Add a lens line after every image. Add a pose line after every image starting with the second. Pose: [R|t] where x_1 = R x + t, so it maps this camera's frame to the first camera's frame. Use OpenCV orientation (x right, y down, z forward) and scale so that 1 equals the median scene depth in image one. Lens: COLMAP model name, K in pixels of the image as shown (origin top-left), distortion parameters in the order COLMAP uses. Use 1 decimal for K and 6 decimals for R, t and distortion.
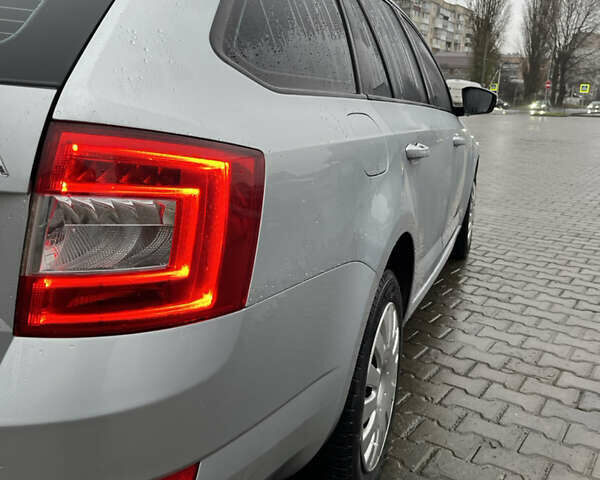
lens RADIAL K [[602.7, 0, 300.0], [0, 602.7, 240.0], [0, 0, 1]] dist [0.011106, -0.008845]
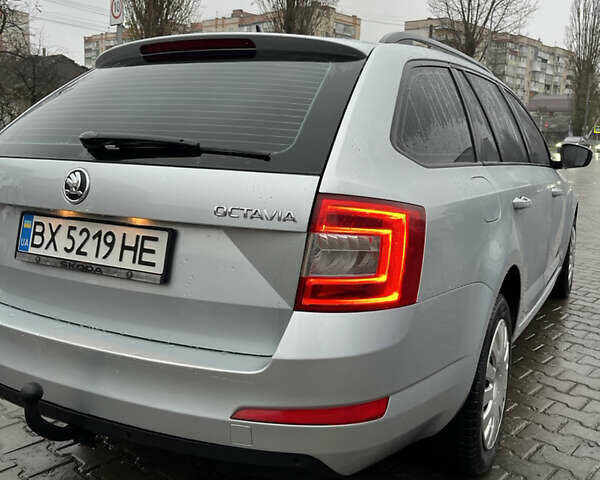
lens RADIAL K [[602.7, 0, 300.0], [0, 602.7, 240.0], [0, 0, 1]] dist [0.011106, -0.008845]
pose [[0.988386, 0.001266, -0.151959, -0.075349], [-0.012930, 0.997039, -0.075798, 0.034352], [0.151413, 0.076883, 0.985476, -0.325092]]
